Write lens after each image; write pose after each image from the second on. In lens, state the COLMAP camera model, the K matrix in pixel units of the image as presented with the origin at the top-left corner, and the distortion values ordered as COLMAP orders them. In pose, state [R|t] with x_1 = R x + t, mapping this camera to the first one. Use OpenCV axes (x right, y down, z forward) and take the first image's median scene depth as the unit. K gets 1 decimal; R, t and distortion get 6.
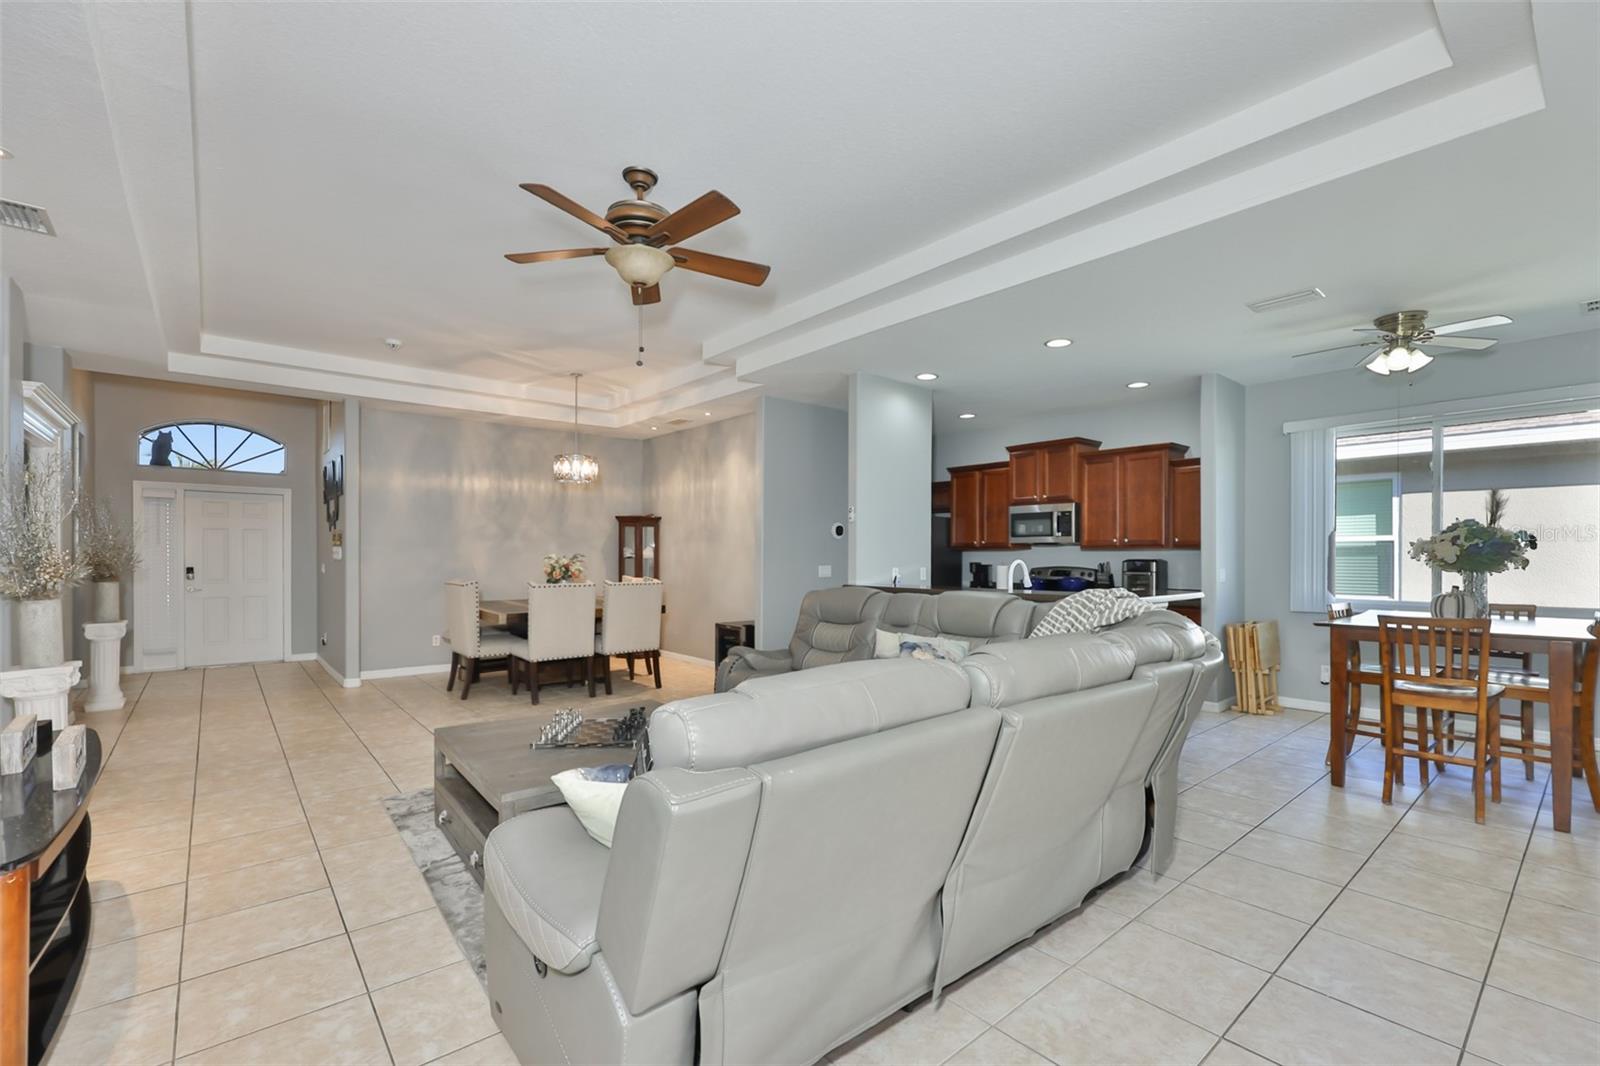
lens RADIAL K [[685.7, 0, 805.1], [0, 685.7, 563.9], [0, 0, 1]] dist [-0.003355, 0.000665]
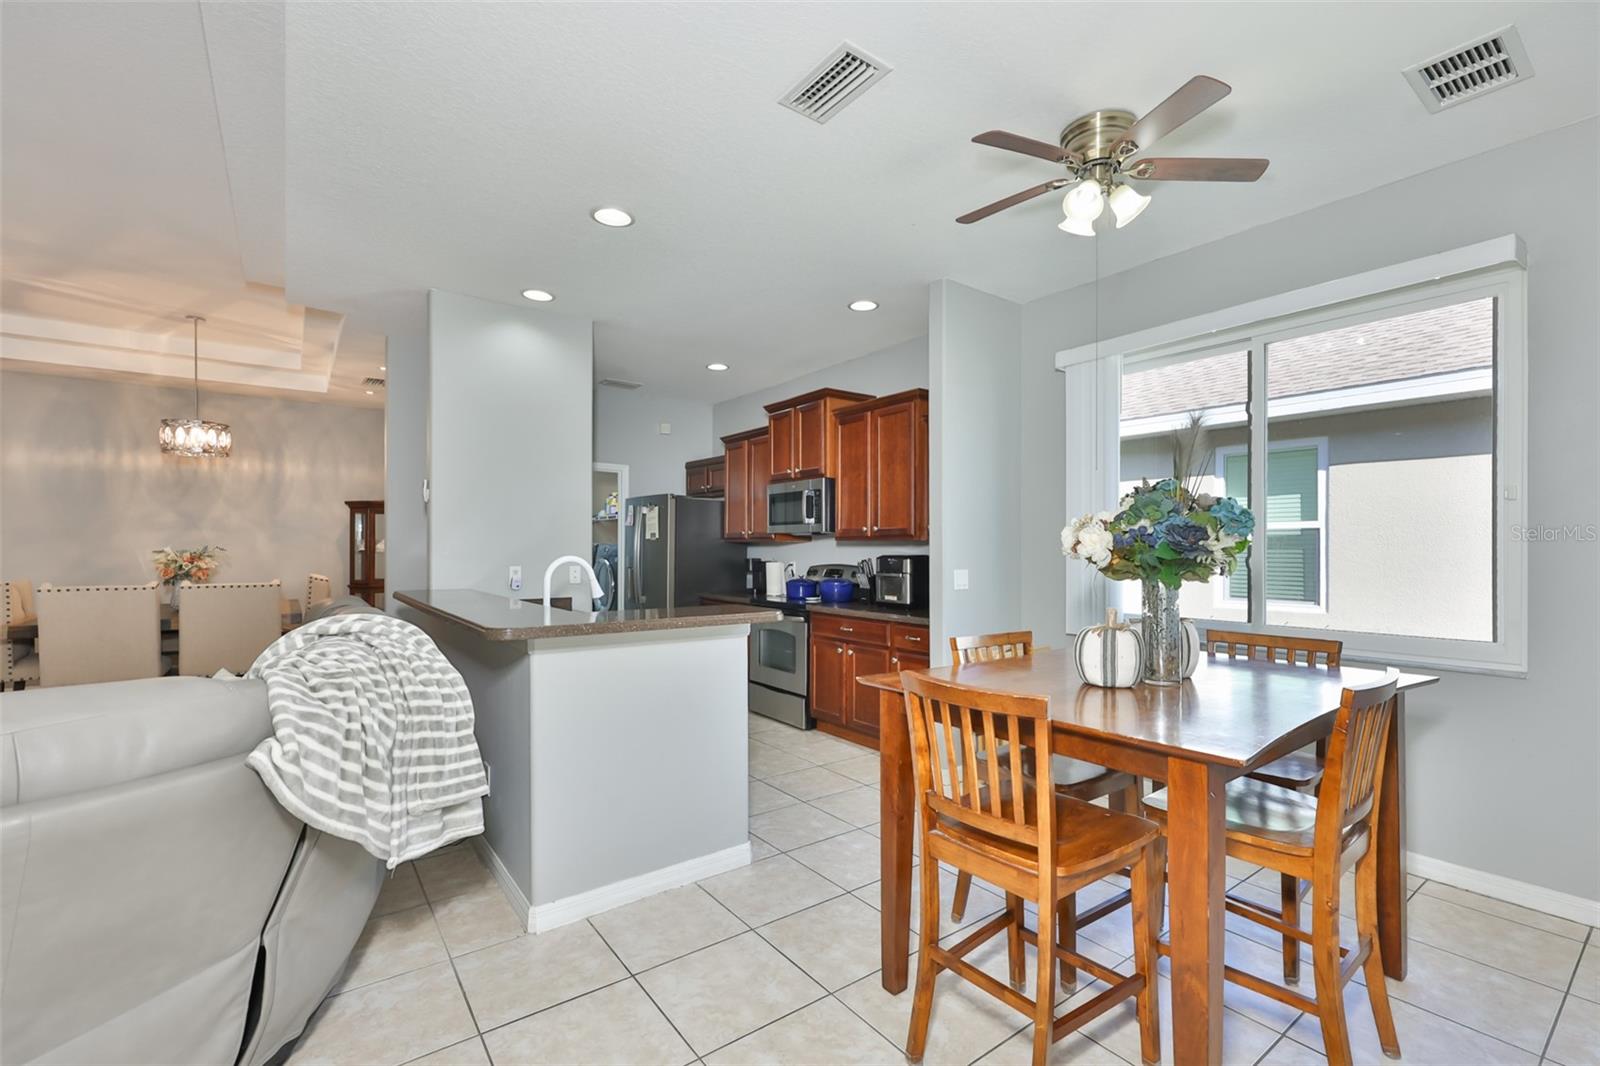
lens RADIAL K [[685.7, 0, 805.1], [0, 685.7, 537.3], [0, 0, 1]] dist [-0.003355, 0.000665]
pose [[0.998324, -0.000643, -0.057866, 0.375353], [-0.000919, 0.999636, -0.026973, -0.005147], [0.057863, 0.026981, 0.997960, 0.247839]]
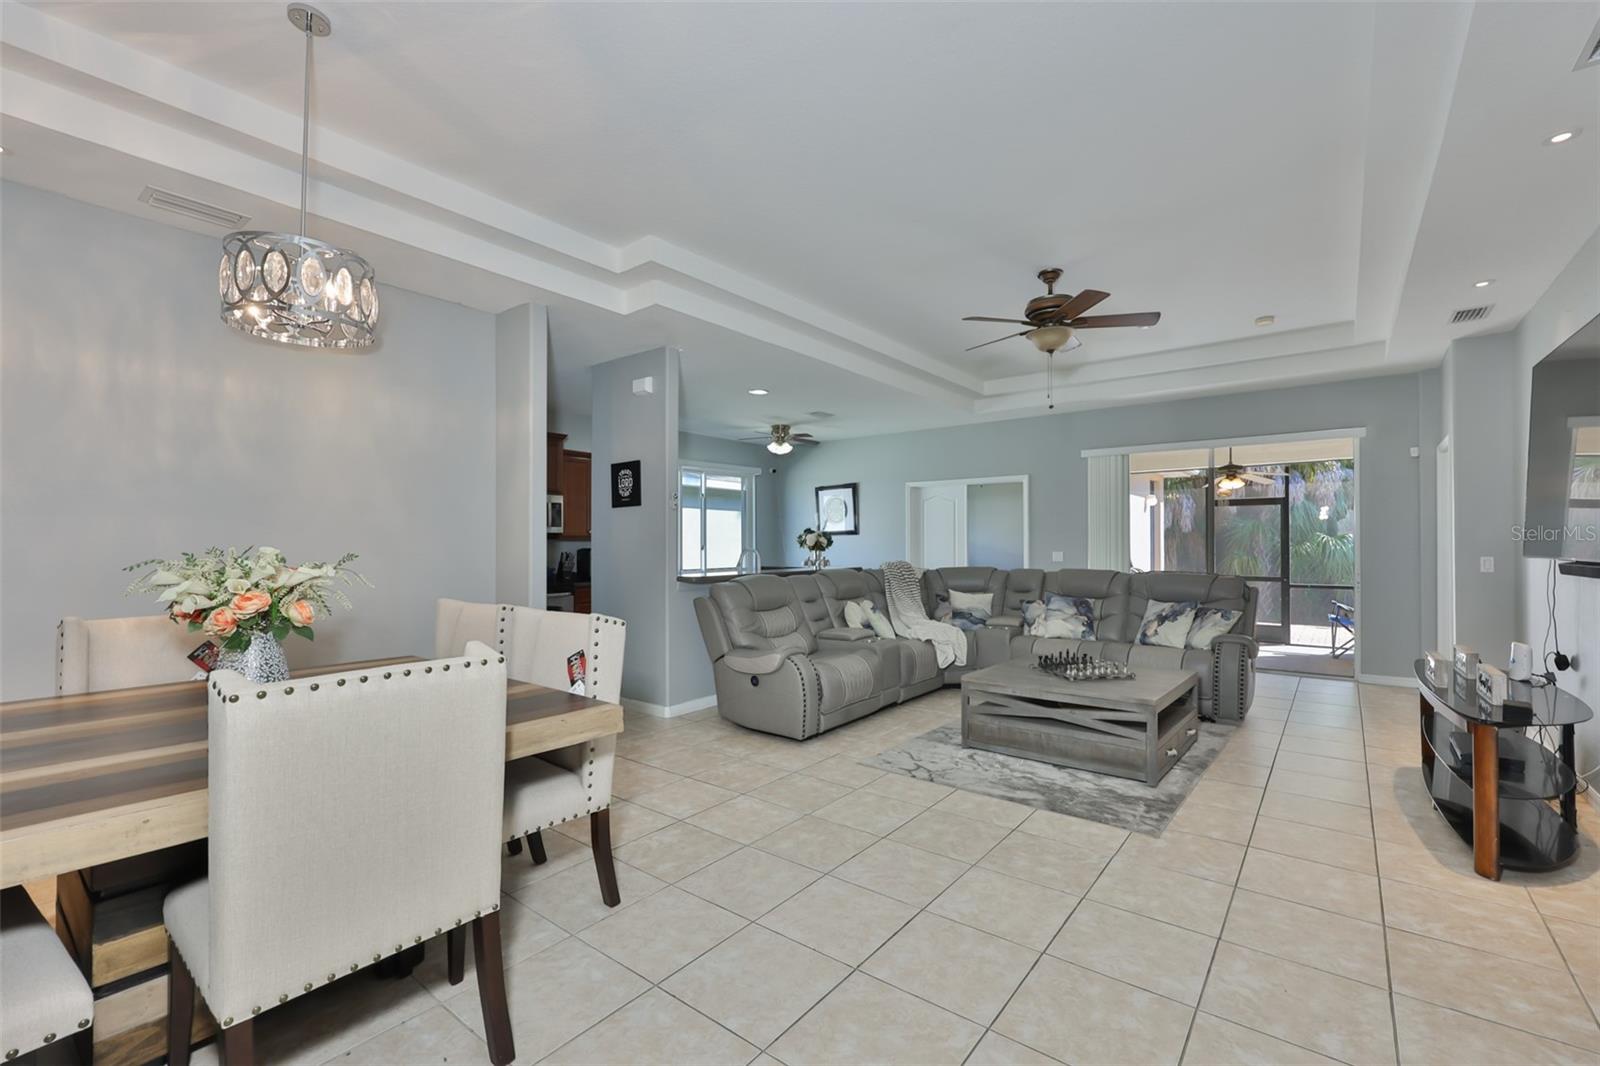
lens RADIAL K [[685.7, 0, 797.8], [0, 685.7, 543.1], [0, 0, 1]] dist [-0.003355, 0.000665]
pose [[-0.189465, -0.001490, 0.981886, -0.660682], [0.016790, 0.999848, 0.004757, -0.011770], [-0.981744, 0.017388, -0.189411, 0.771033]]
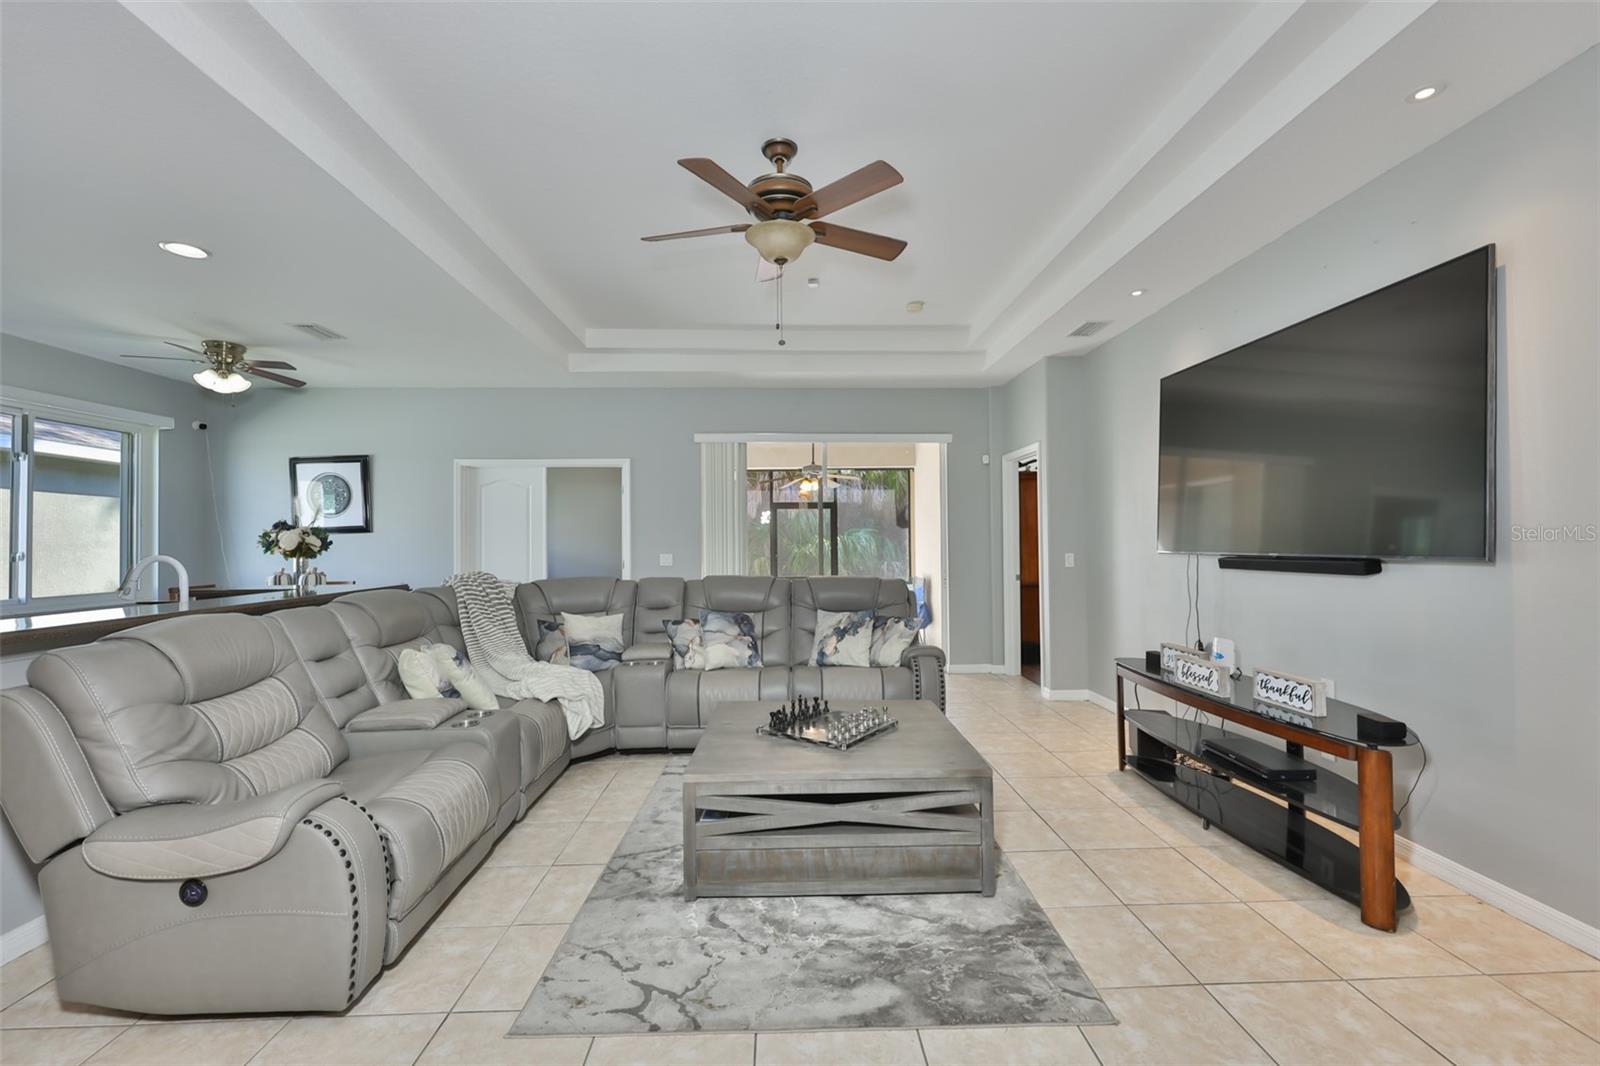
lens RADIAL K [[685.7, 0, 808.4], [0, 685.7, 530.3], [0, 0, 1]] dist [-0.003355, 0.000665]
pose [[-0.785075, 0.016028, 0.619194, -0.396371], [0.015874, 0.999857, -0.005754, -0.009428], [-0.619198, 0.005312, -0.785217, 0.750915]]
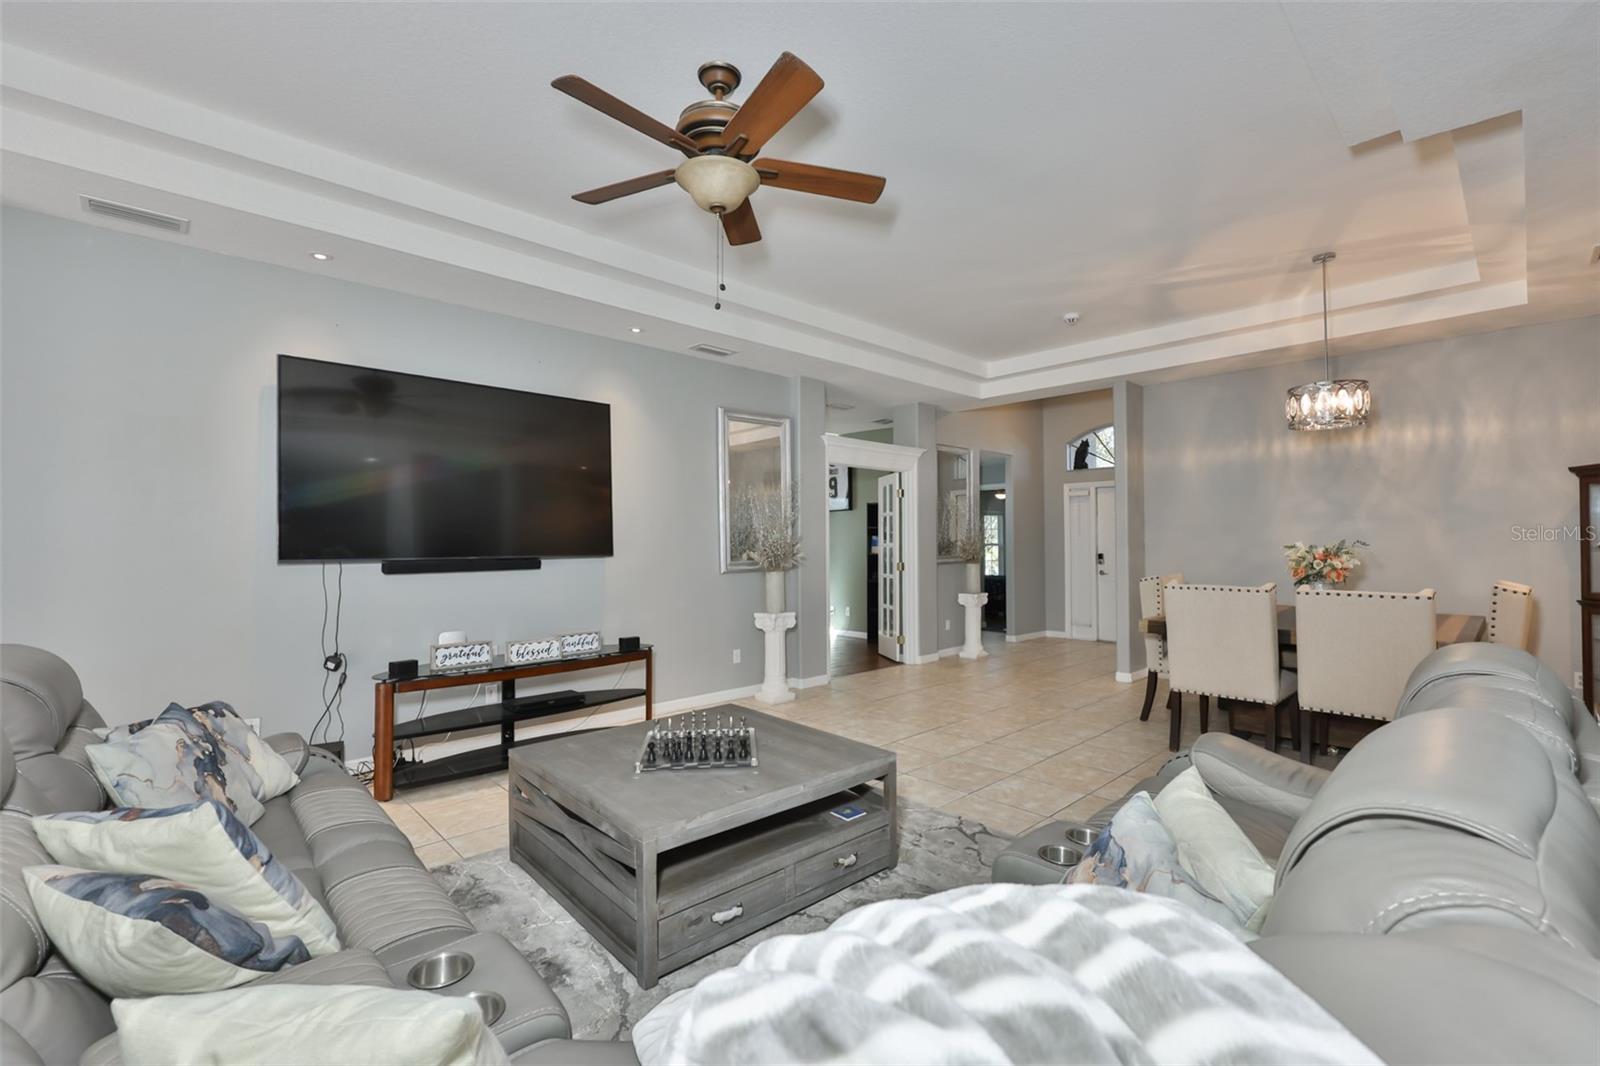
lens RADIAL K [[685.7, 0, 802.0], [0, 685.7, 540.3], [0, 0, 1]] dist [-0.003355, 0.000665]
pose [[0.051620, -0.004114, -0.998658, 0.245873], [-0.009156, 0.999948, -0.004592, -0.007600], [0.998625, 0.009380, 0.051580, 0.457048]]
